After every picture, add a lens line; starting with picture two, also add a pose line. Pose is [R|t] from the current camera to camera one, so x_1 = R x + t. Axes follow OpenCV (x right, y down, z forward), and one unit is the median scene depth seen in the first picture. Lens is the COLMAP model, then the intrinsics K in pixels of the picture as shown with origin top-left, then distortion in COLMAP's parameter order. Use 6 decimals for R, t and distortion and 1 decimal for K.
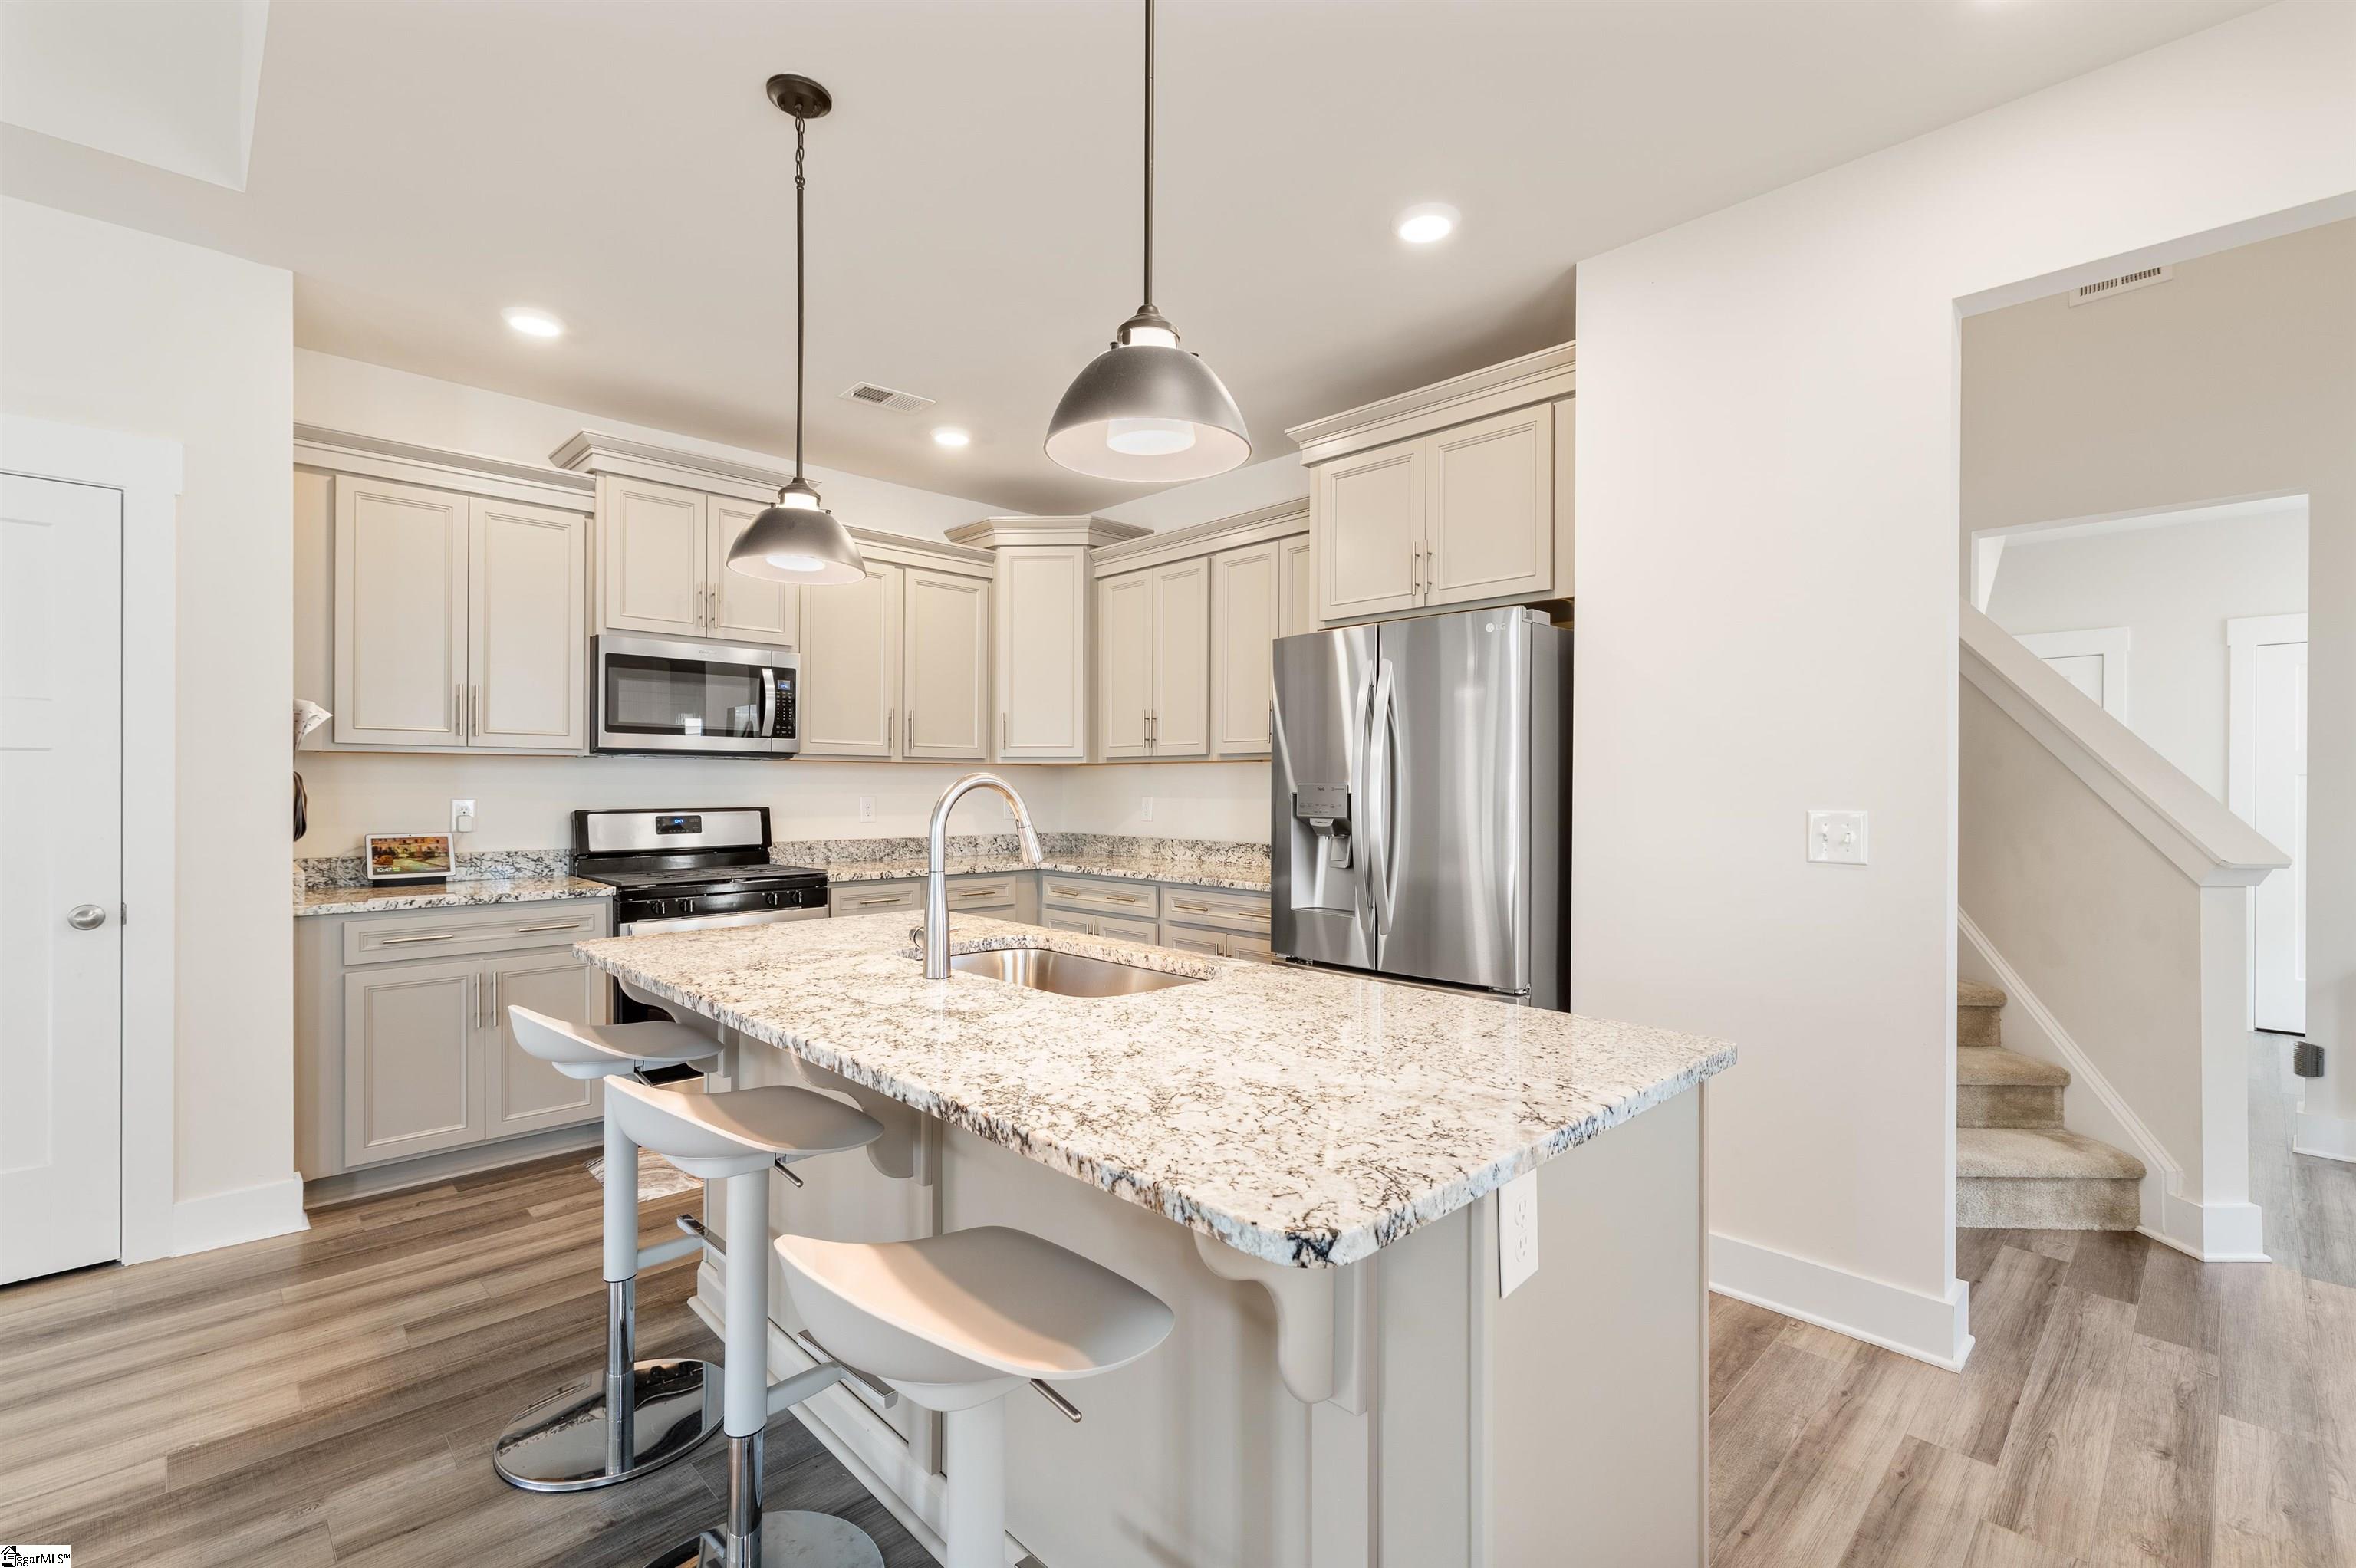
lens RADIAL K [[1043.1, 0, 1189.6], [0, 1043.1, 789.5], [0, 0, 1]] dist [0.001954, 0.002357]
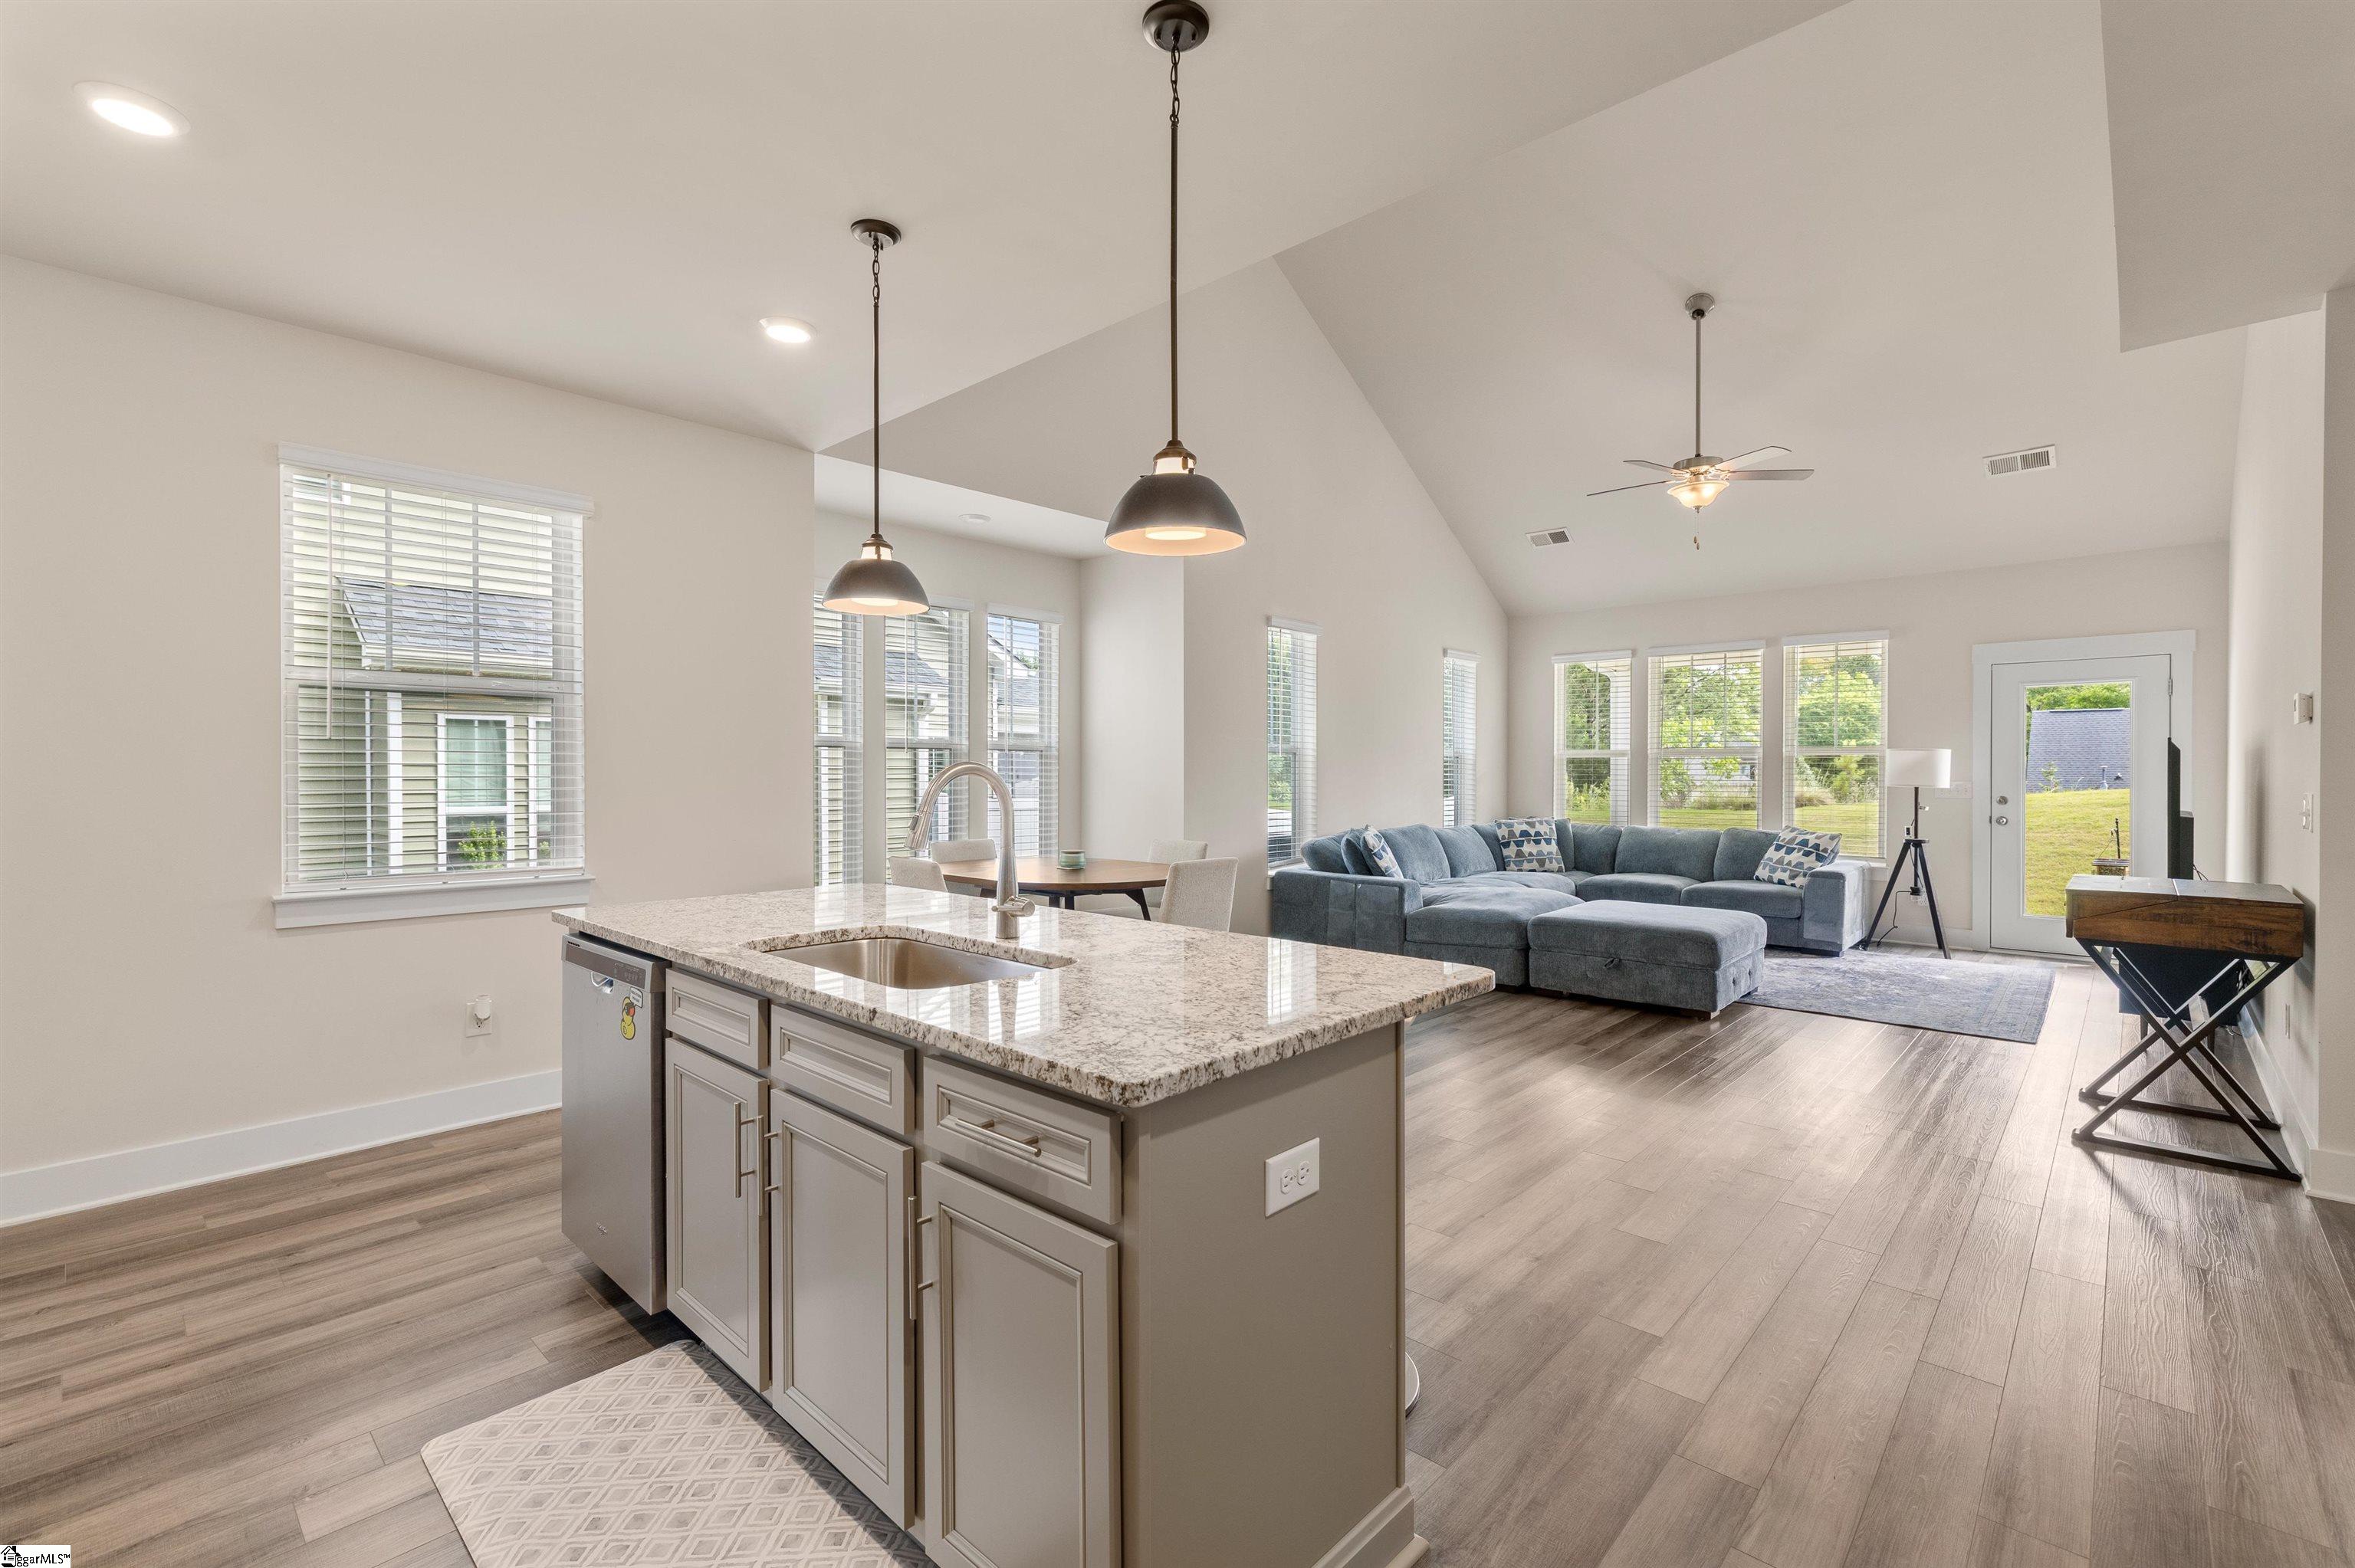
lens RADIAL K [[1042.6, 0, 1164.3], [0, 1042.6, 786.4], [0, 0, 1]] dist [0.001954, 0.002357]
pose [[-0.999212, -0.001786, -0.039655, -0.190910], [-0.002393, 0.999881, 0.015252, -0.003007], [0.039623, 0.015334, -0.999097, 1.122612]]
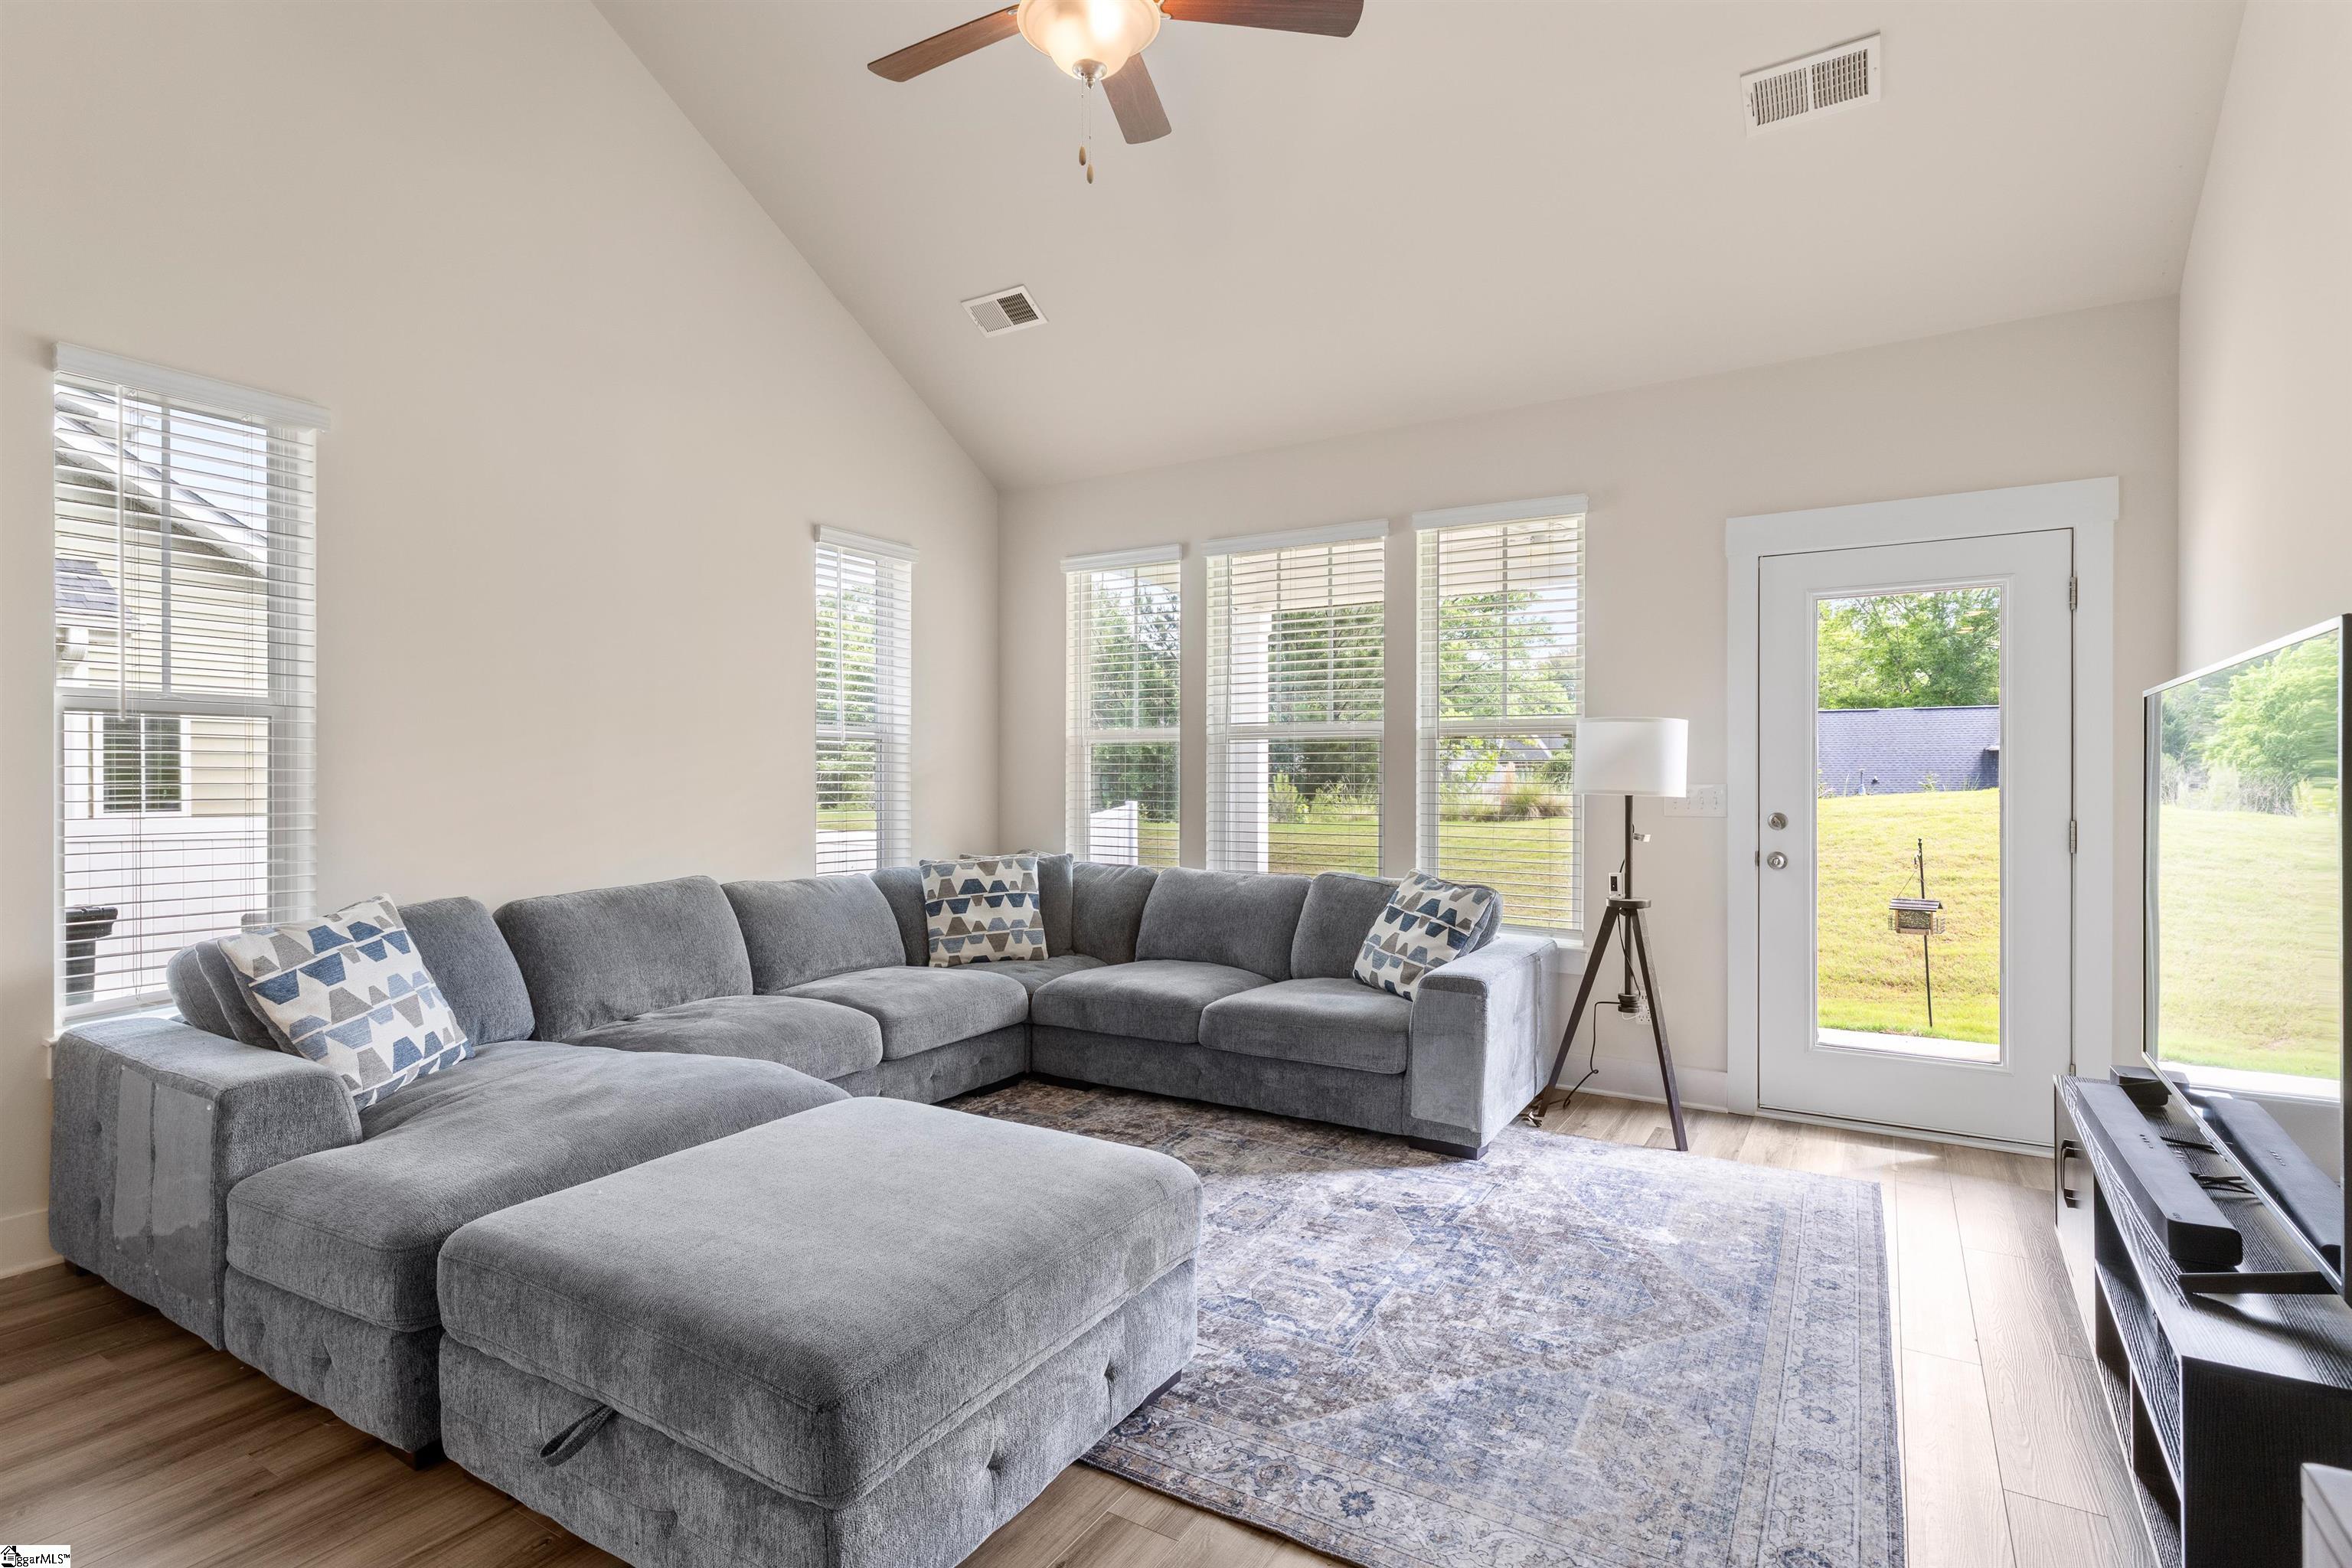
lens RADIAL K [[1165.1, 0, 1167.4], [0, 1165.1, 790.8], [0, 0, 1]] dist [0.003256, -0.000700]
pose [[-0.971360, 0.000655, -0.237610, -0.985317], [-0.002804, 0.999895, 0.014219, 0.005602], [0.237594, 0.014478, -0.971257, 0.196146]]
